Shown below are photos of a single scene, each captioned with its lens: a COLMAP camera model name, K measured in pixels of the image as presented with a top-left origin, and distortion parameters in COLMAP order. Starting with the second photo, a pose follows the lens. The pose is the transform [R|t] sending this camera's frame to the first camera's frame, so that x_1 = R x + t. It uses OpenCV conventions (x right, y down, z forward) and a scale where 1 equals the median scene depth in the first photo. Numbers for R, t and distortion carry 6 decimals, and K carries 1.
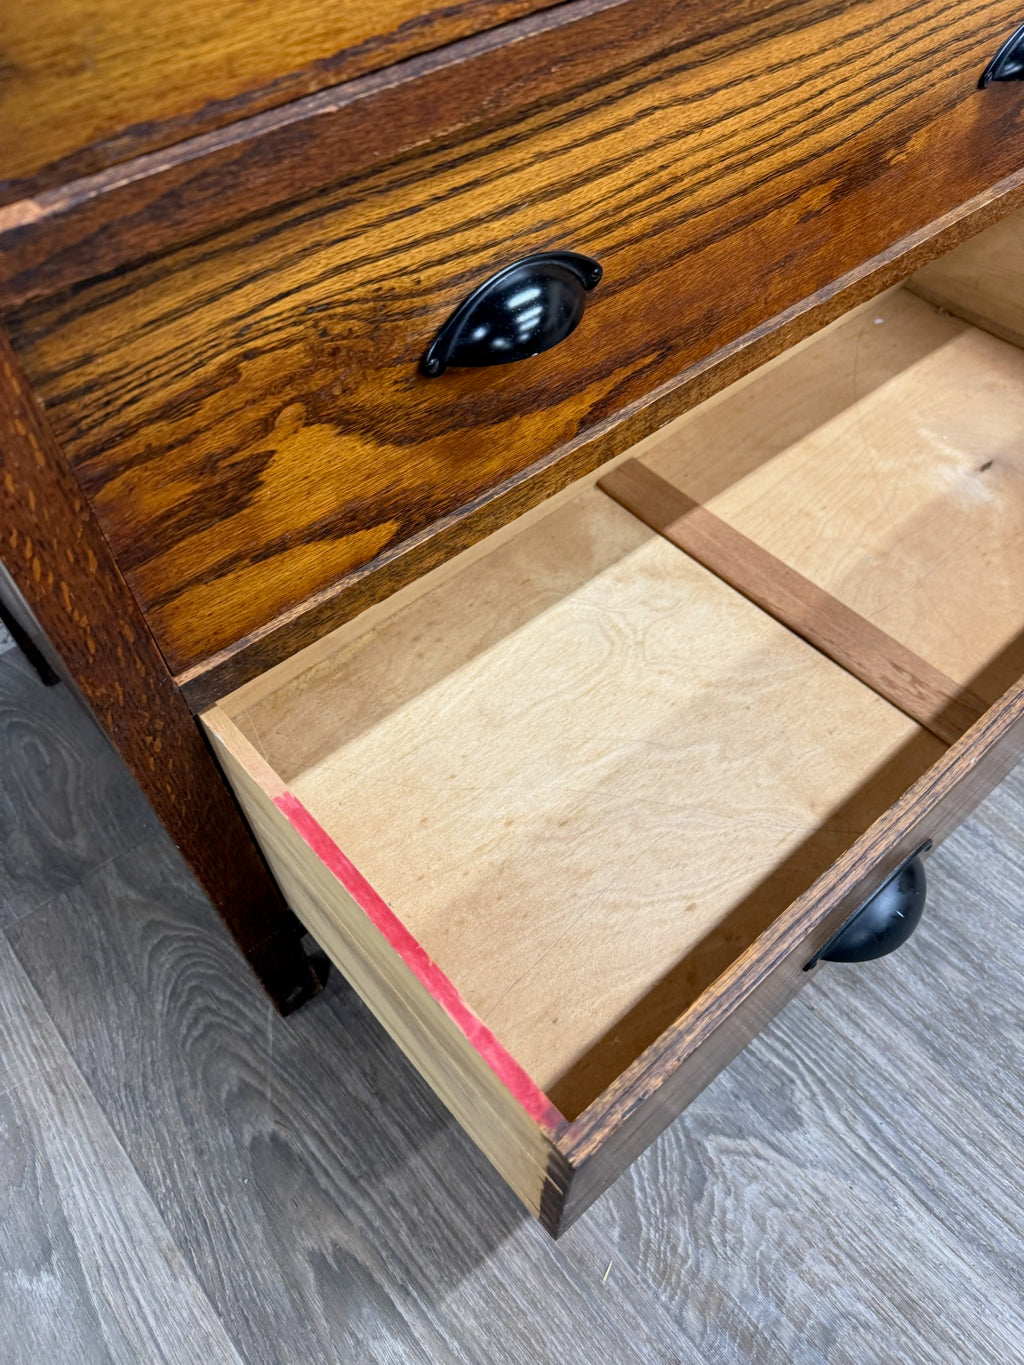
lens RADIAL K [[978.9, 0, 500.0], [0, 978.9, 676.9], [0, 0, 1]] dist [0.009261, -0.024104]
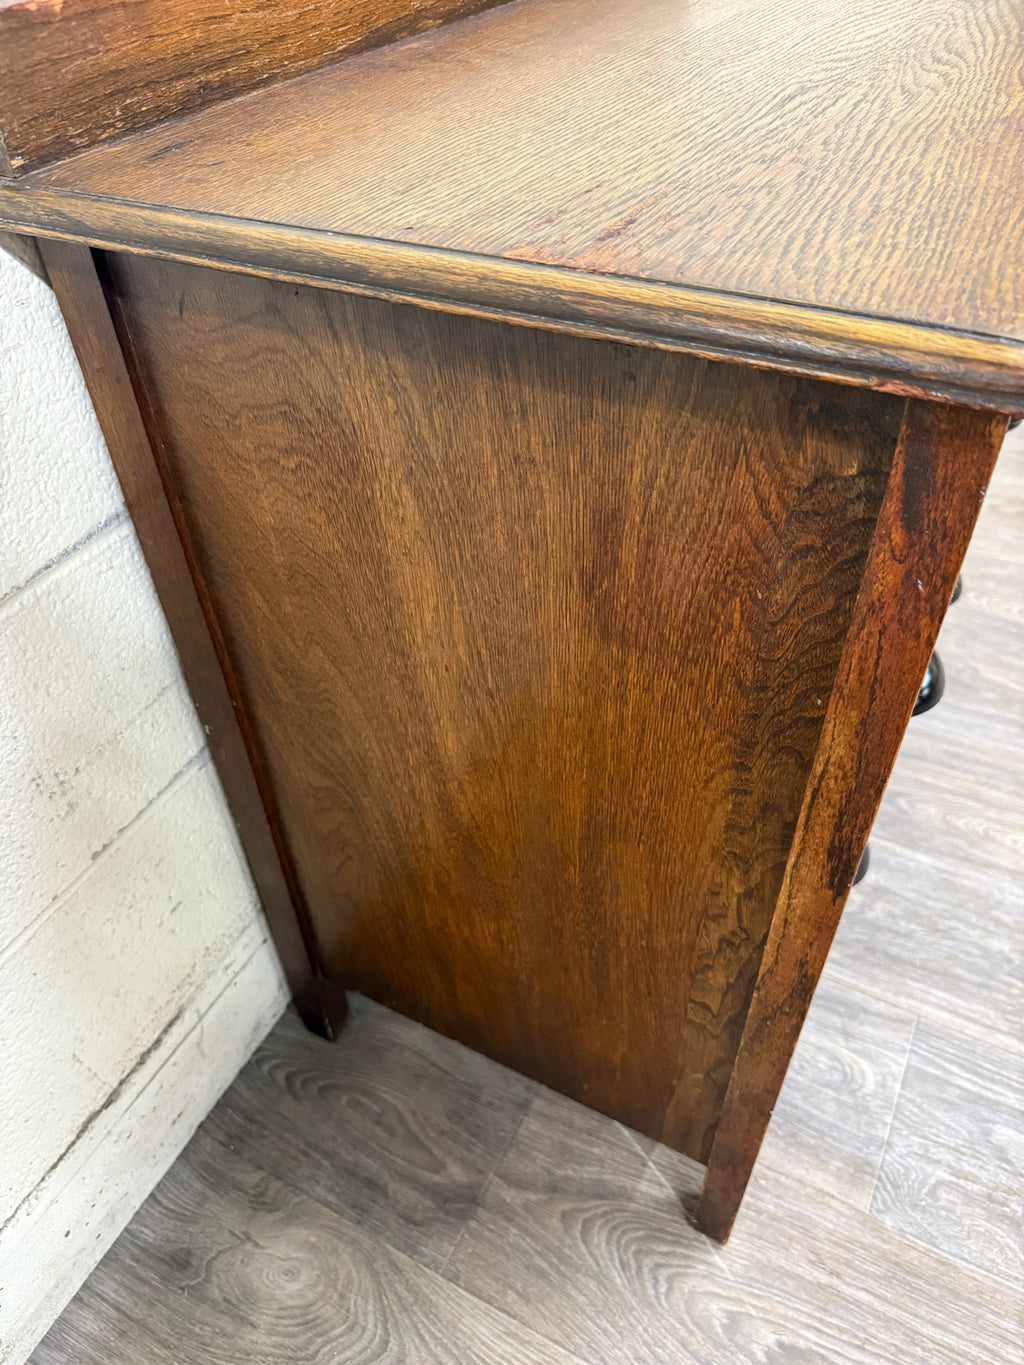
lens RADIAL K [[978.9, 0, 506.2], [0, 978.9, 685.4], [0, 0, 1]] dist [0.009261, -0.024104]
pose [[0.929126, -0.249733, 0.272688, -0.976406], [0.293222, 0.946902, -0.131899, -0.332827], [-0.225269, 0.202508, 0.953018, -0.312368]]
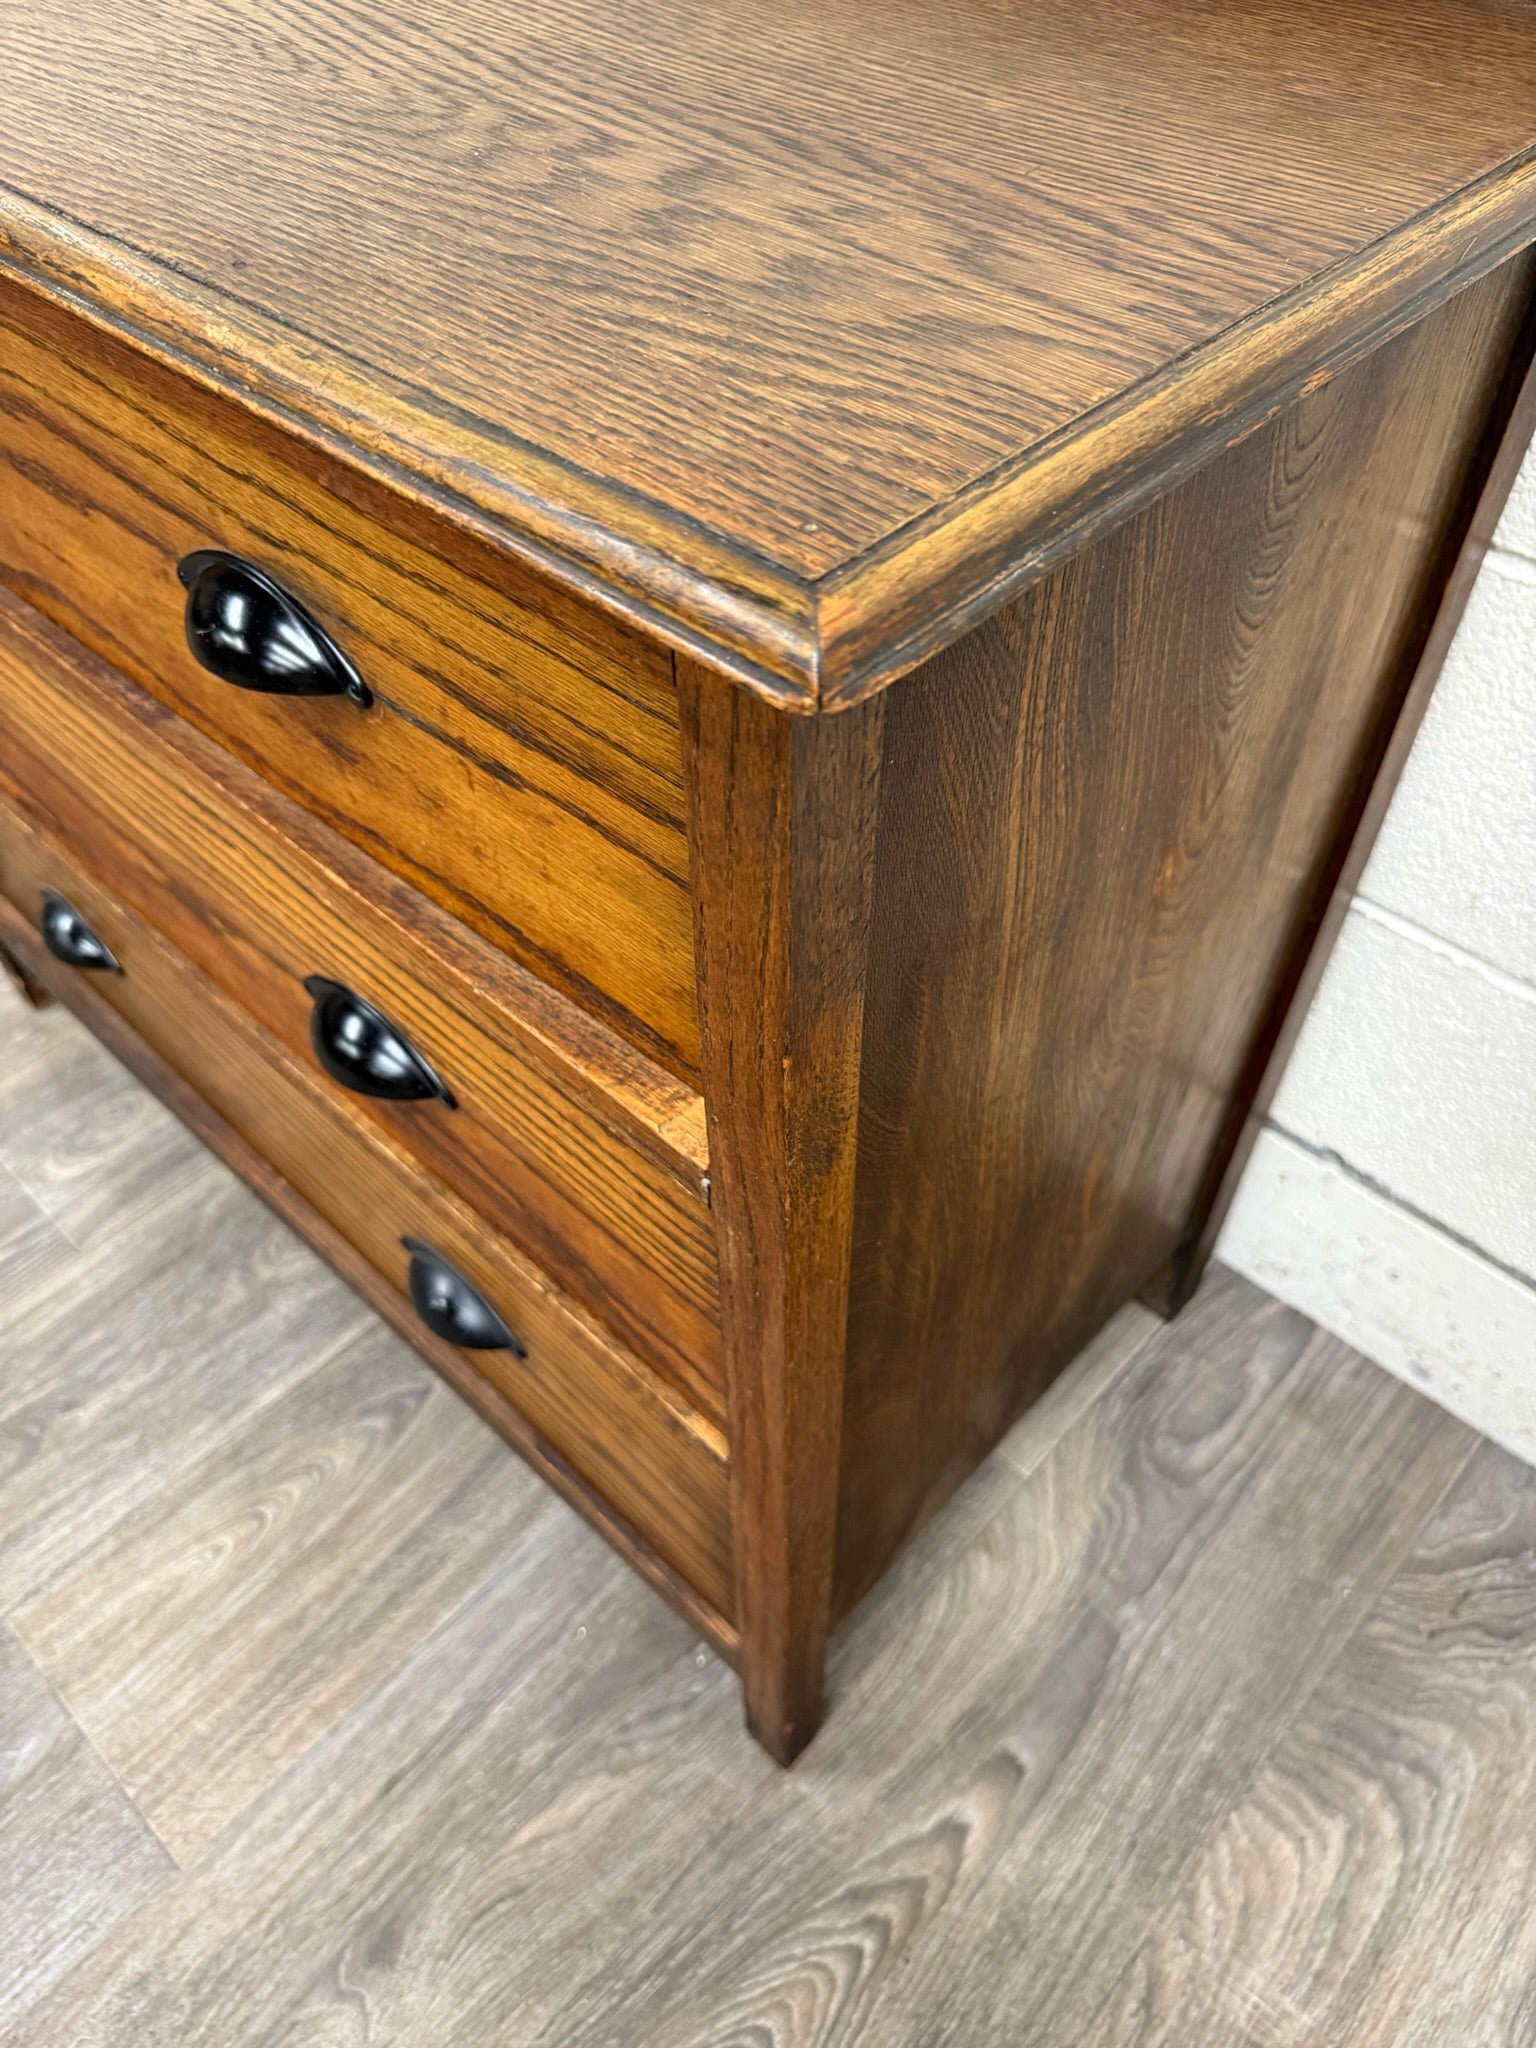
lens RADIAL K [[1468.7, 0, 764.4], [0, 1468.7, 1021.6], [0, 0, 1]] dist [0.009261, -0.024104]
pose [[0.112346, 0.764025, -0.635331, 1.696406], [-0.780025, 0.463905, 0.419943, -1.778777], [0.615580, 0.448395, 0.648076, 0.641136]]
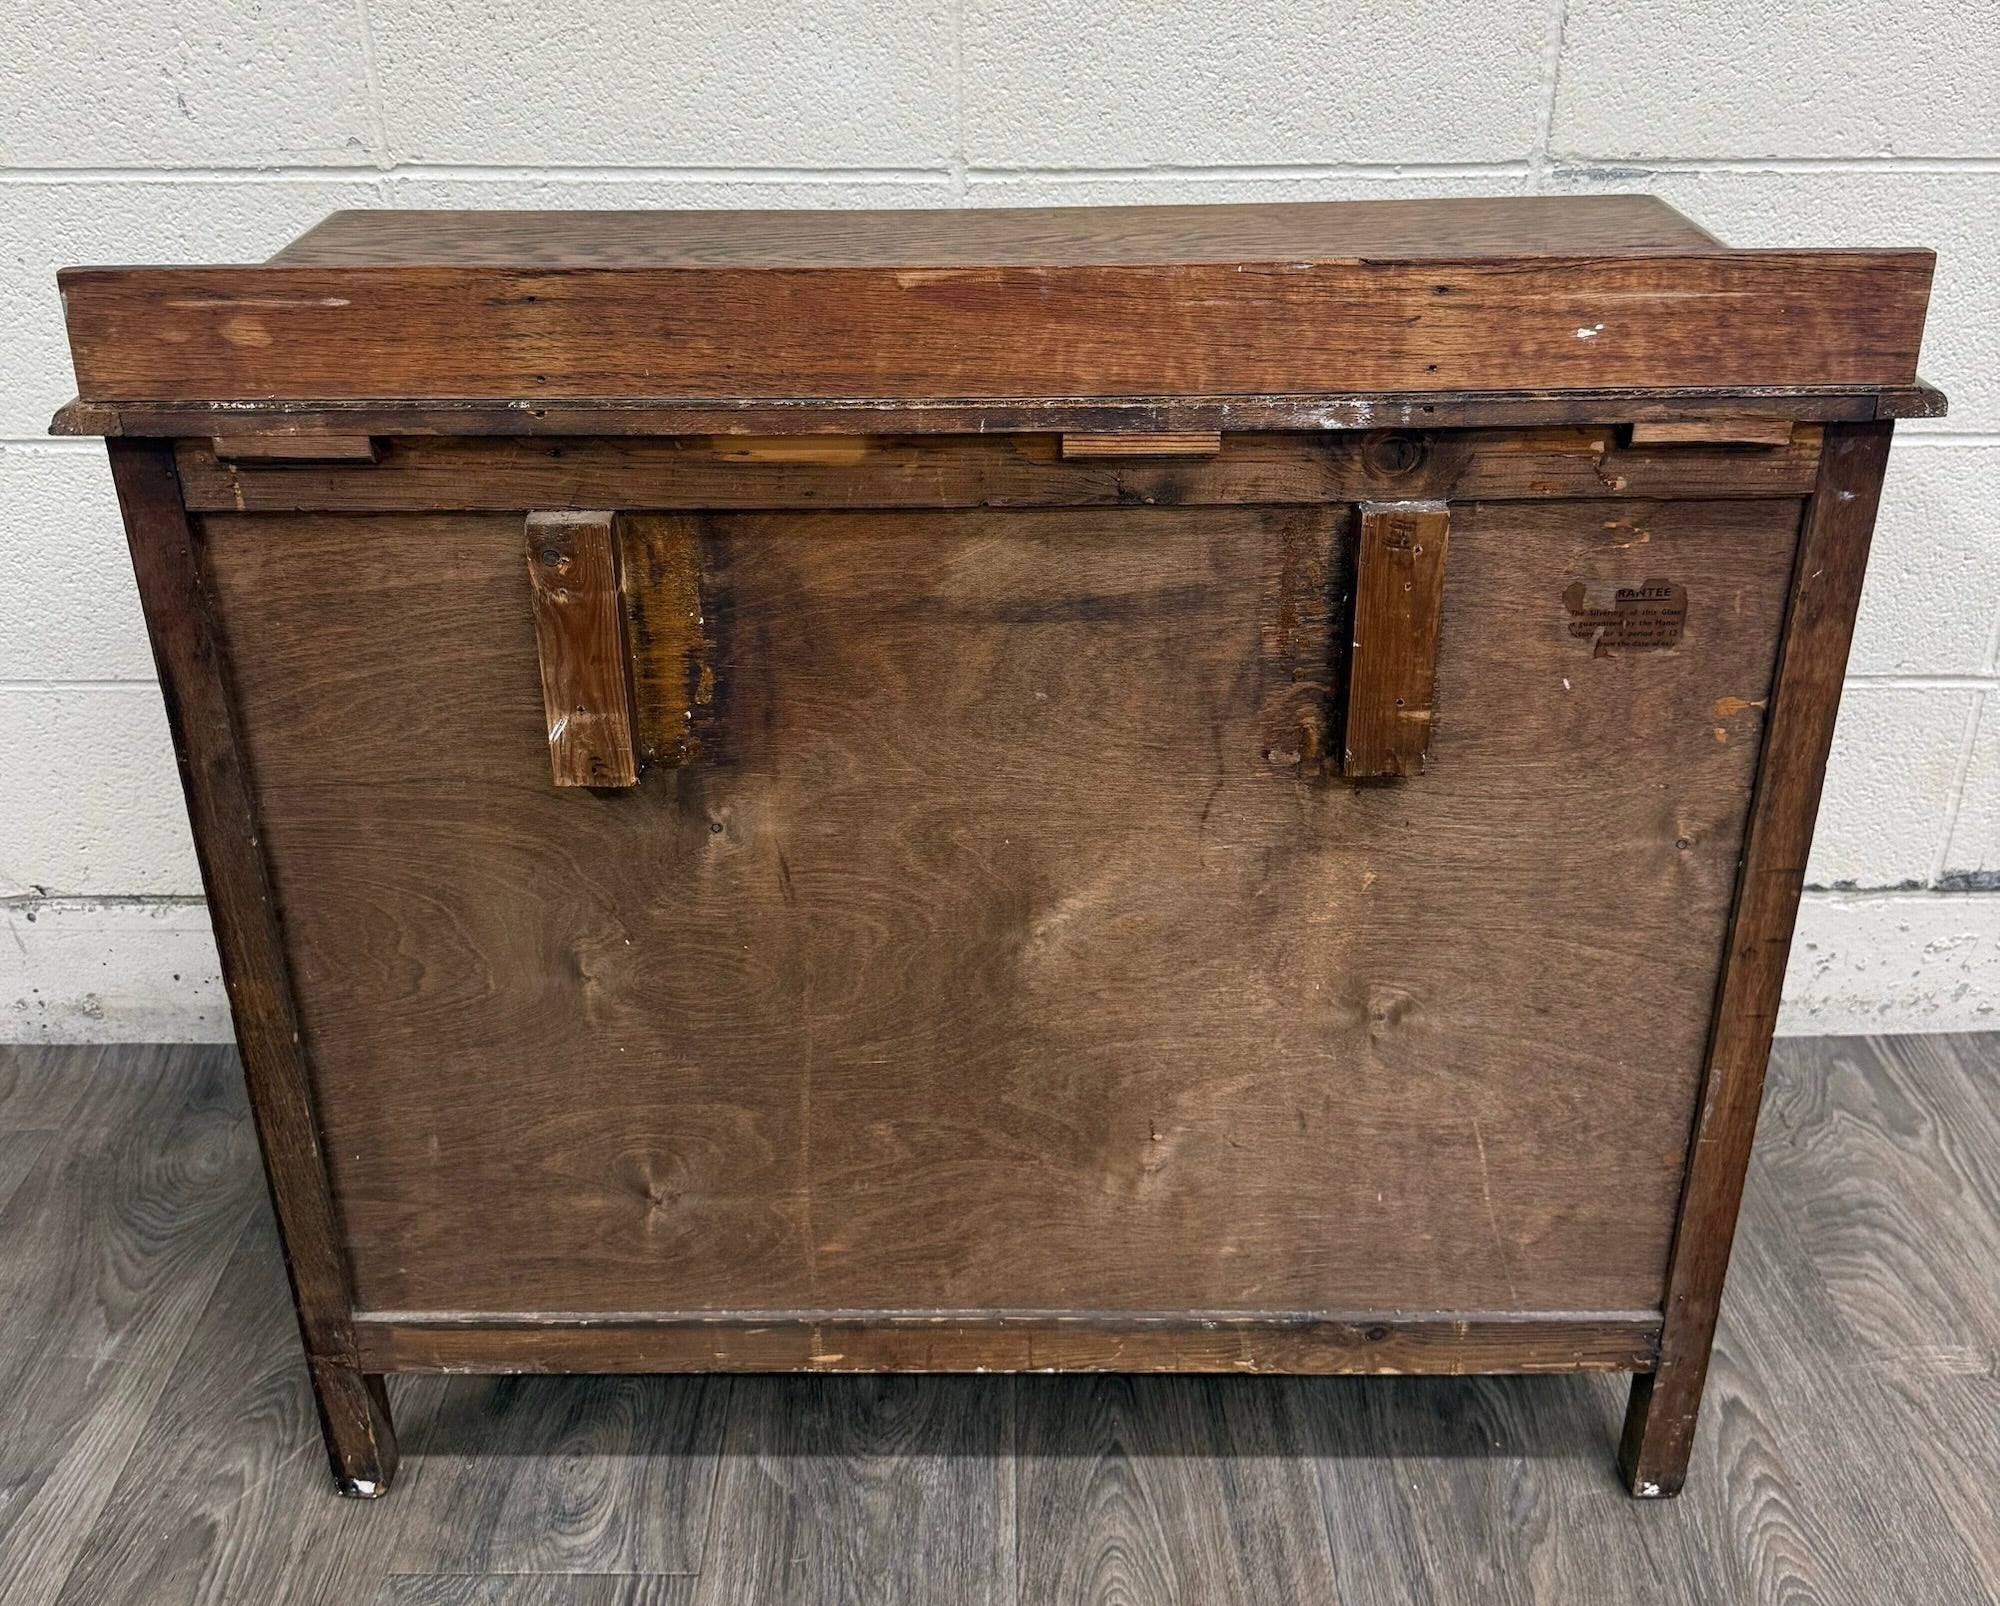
lens RADIAL K [[1944.9, 0, 964.8], [0, 1944.9, 668.0], [0, 0, 1]] dist [0.008152, 0.000000]
pose [[0.754230, 0.310590, -0.578507, 1.832931], [-0.528339, 0.810199, -0.253842, -0.212972], [0.389865, 0.497104, 0.775173, -1.027112]]
